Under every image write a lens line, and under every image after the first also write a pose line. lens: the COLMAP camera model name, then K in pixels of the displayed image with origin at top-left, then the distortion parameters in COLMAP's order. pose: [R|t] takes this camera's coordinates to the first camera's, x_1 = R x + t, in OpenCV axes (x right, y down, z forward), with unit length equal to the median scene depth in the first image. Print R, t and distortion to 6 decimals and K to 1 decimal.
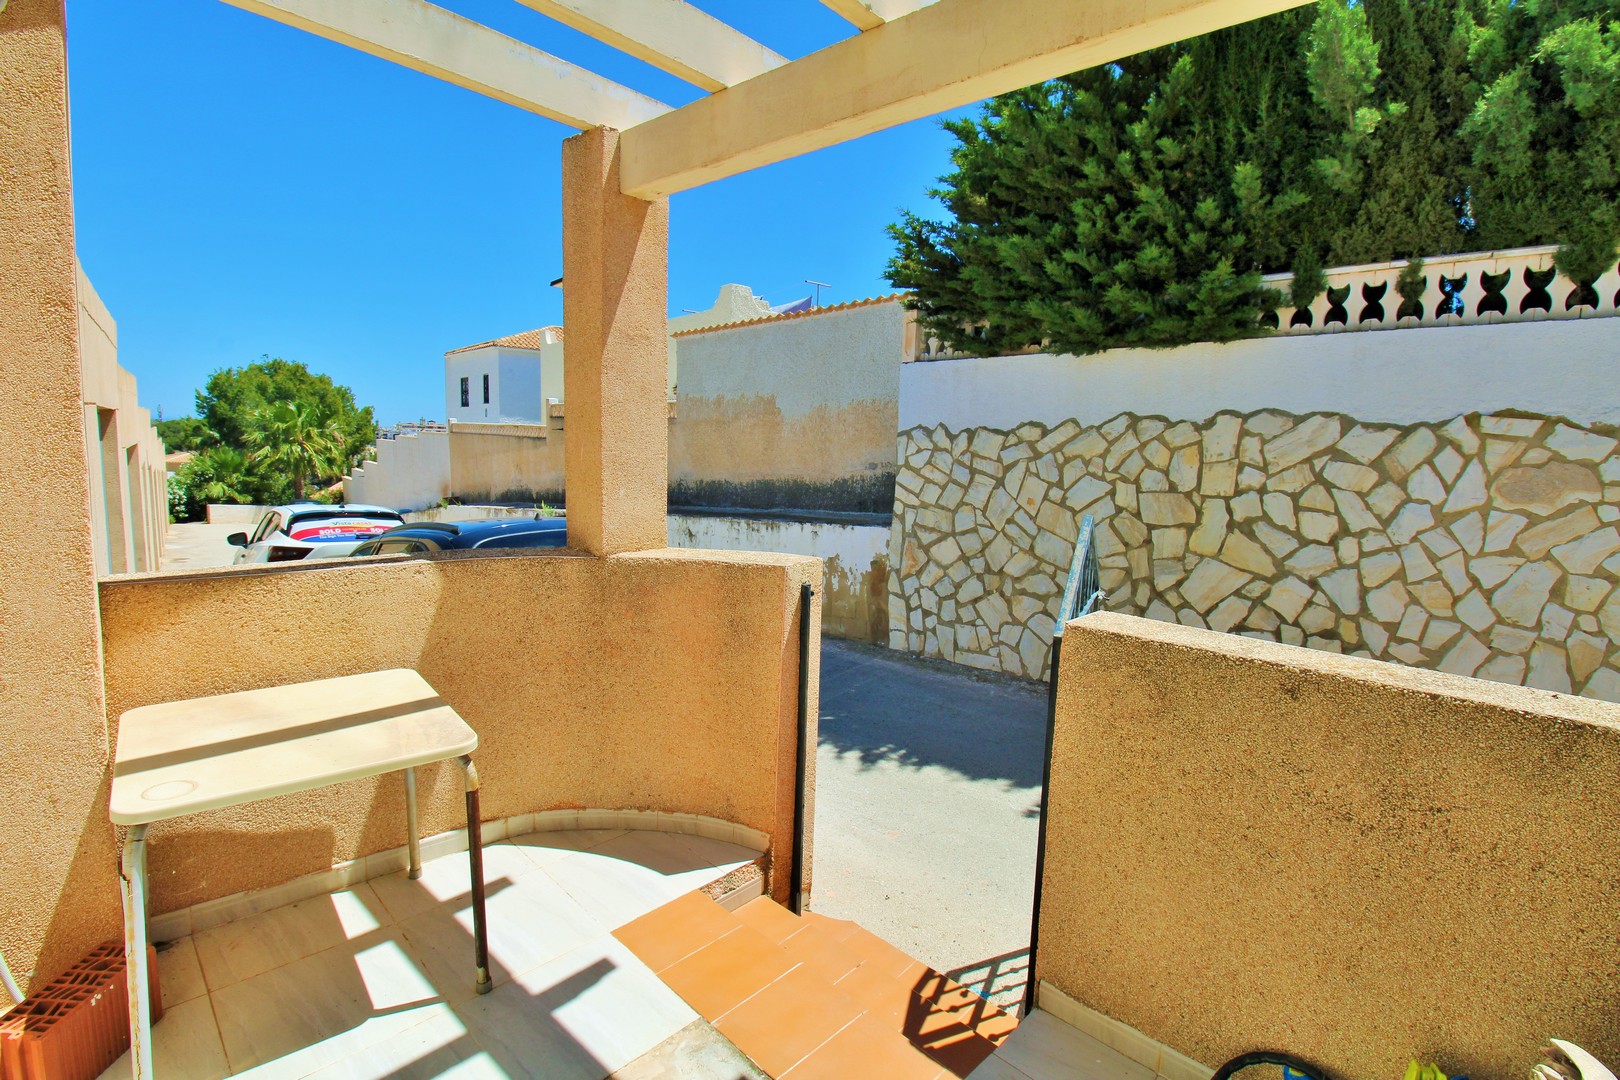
lens RADIAL K [[755.0, 0, 810.0], [0, 755.0, 531.3], [0, 0, 1]] dist [-0.001724, -0.013932]
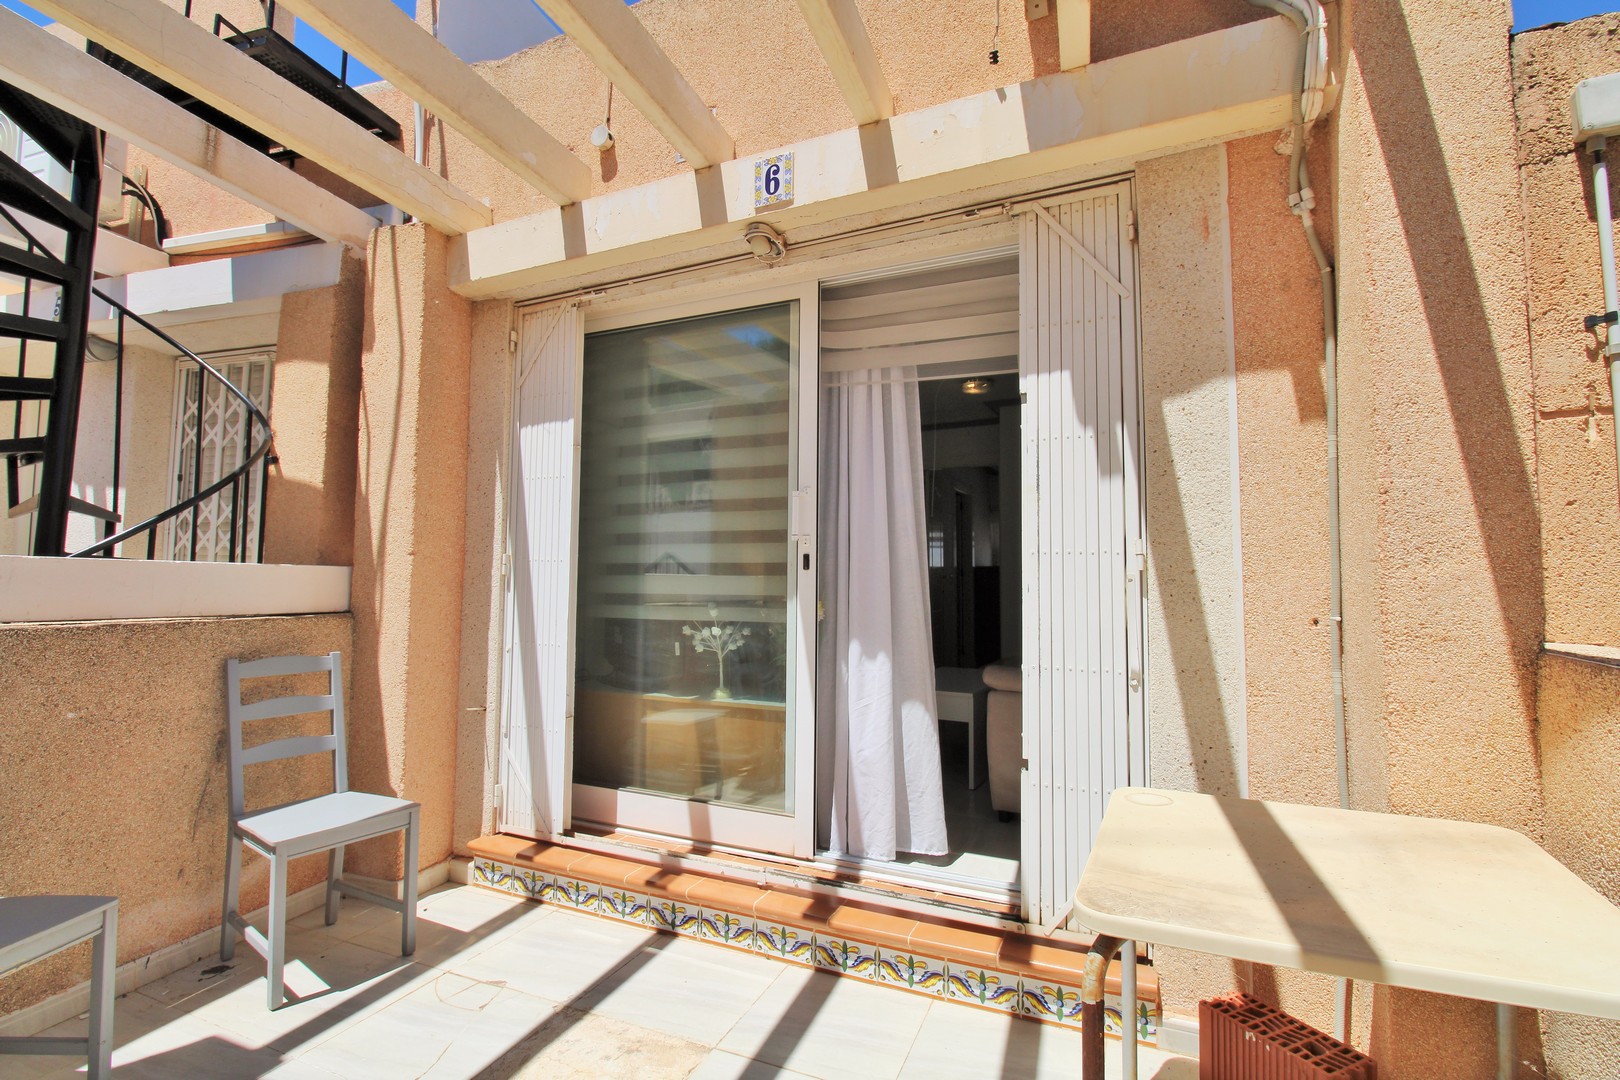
lens RADIAL K [[728.1, 0, 810.0], [0, 728.1, 540.0], [0, 0, 1]] dist [-0.000591, -0.012381]
pose [[-0.917297, -0.061935, -0.393357, -0.021384], [-0.082905, 0.995888, 0.036527, -0.001659], [0.389477, 0.066117, -0.918660, 1.060864]]
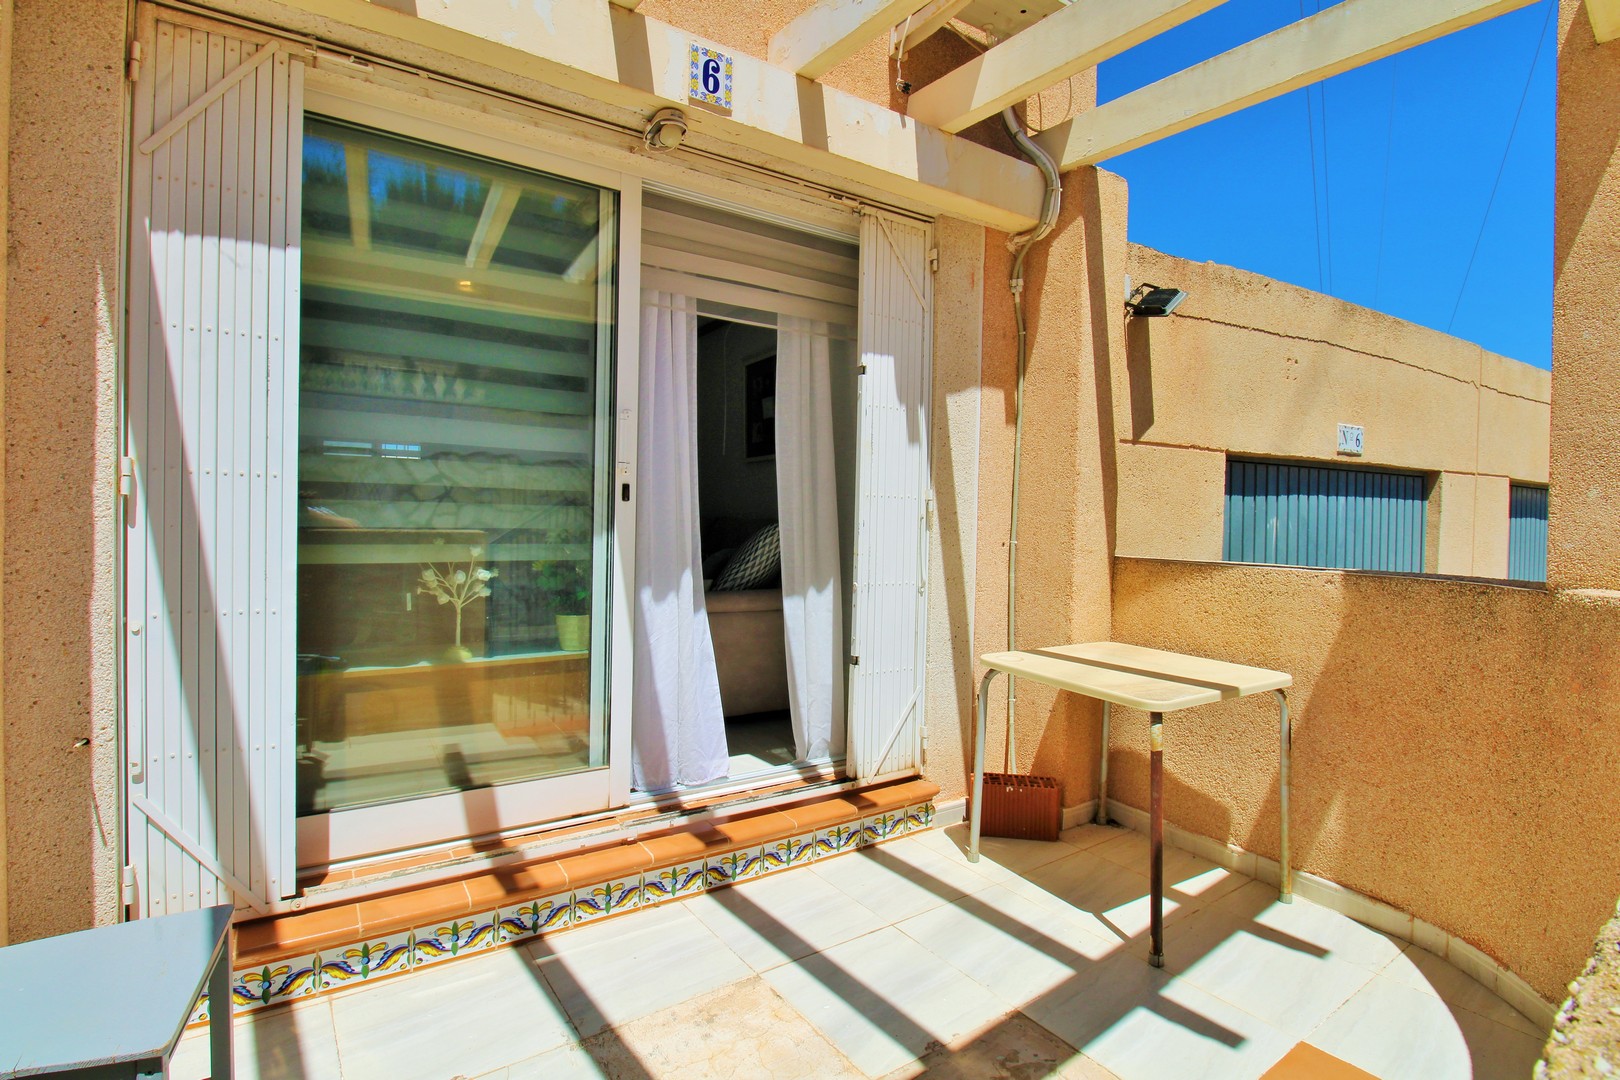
lens RADIAL K [[755.0, 0, 810.0], [0, 755.0, 531.3], [0, 0, 1]] dist [-0.001724, -0.013932]
pose [[-0.168123, -0.014587, -0.985658, 0.509703], [-0.144237, 0.989493, 0.009959, 0.074540], [0.975157, 0.143843, -0.168460, 0.505484]]
